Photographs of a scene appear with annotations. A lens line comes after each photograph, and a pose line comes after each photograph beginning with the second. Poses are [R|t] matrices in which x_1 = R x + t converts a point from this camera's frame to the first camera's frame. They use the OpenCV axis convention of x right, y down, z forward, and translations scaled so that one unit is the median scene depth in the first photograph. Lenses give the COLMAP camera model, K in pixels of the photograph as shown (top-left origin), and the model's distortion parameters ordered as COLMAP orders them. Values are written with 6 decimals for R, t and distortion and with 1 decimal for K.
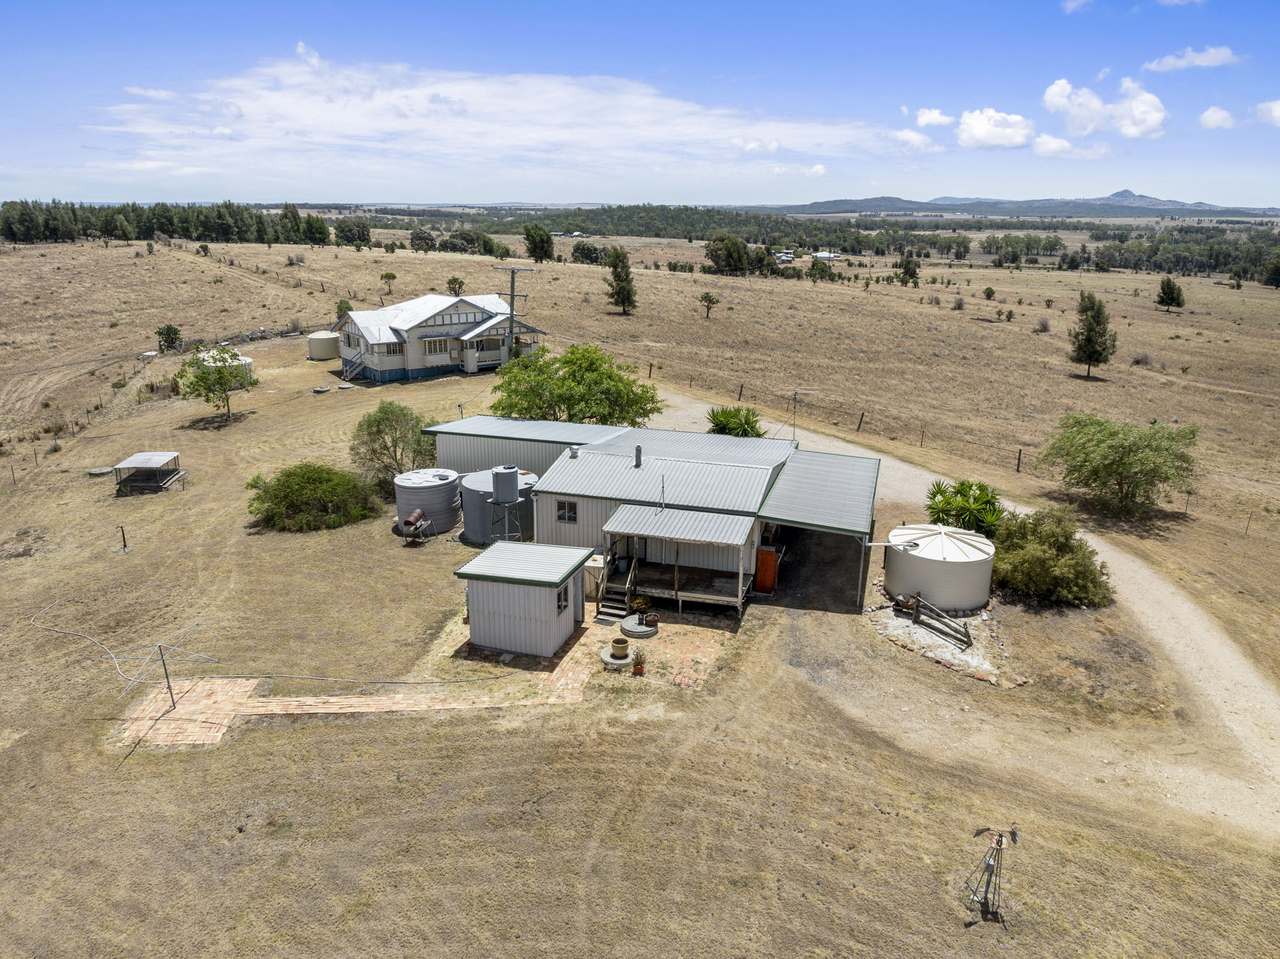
lens RADIAL K [[884.9, 0, 640.0], [0, 884.9, 479.5], [0, 0, 1]] dist [0.001193, 0.001531]
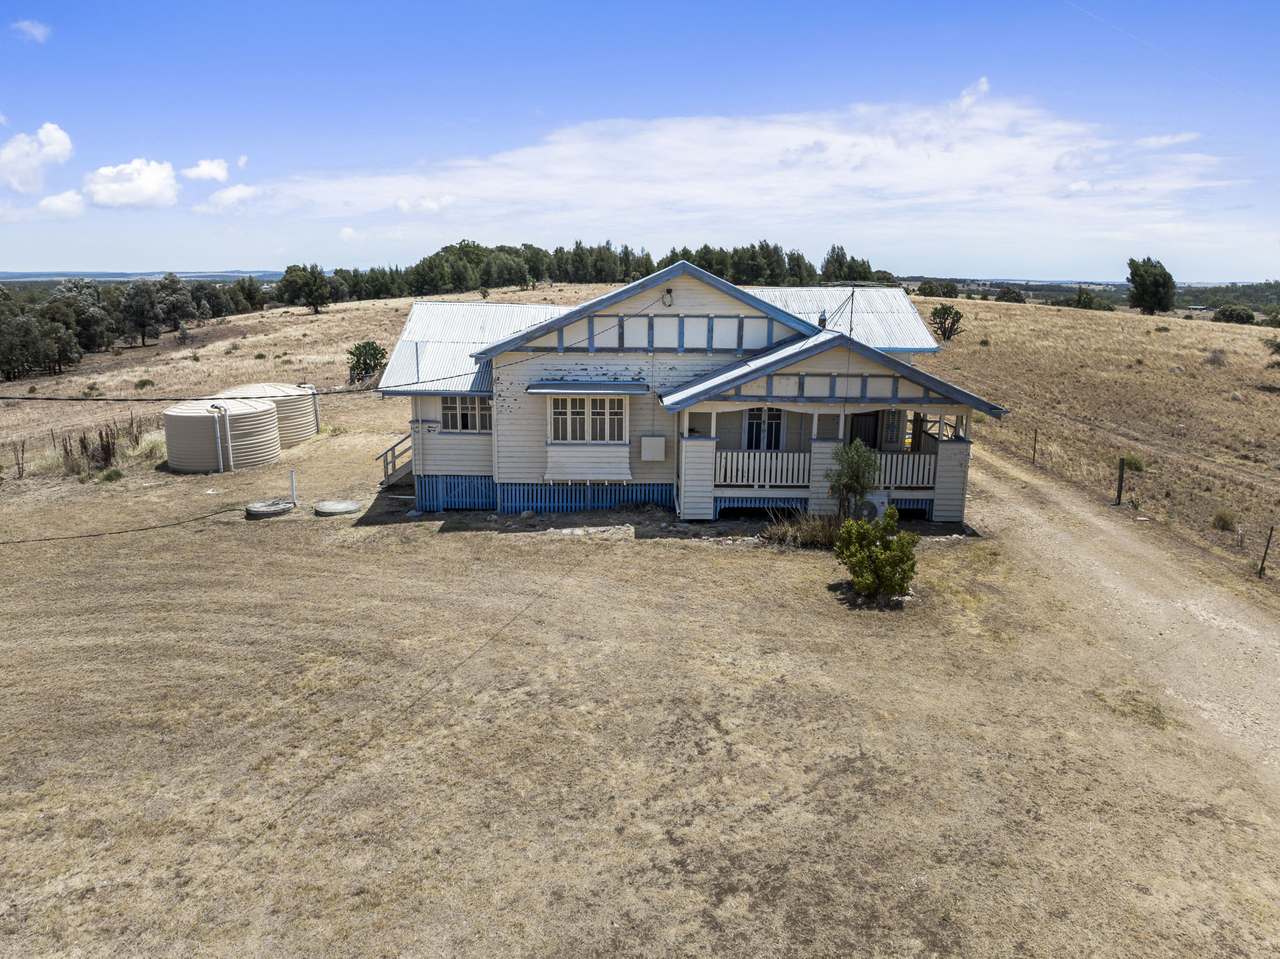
lens RADIAL K [[884.9, 0, 640.0], [0, 884.9, 479.5], [0, 0, 1]] dist [0.001193, 0.001531]
pose [[0.800661, 0.135331, -0.583633, -0.037846], [-0.179295, 0.983633, -0.017886, -0.126698], [0.571660, 0.118963, 0.811821, 0.761263]]
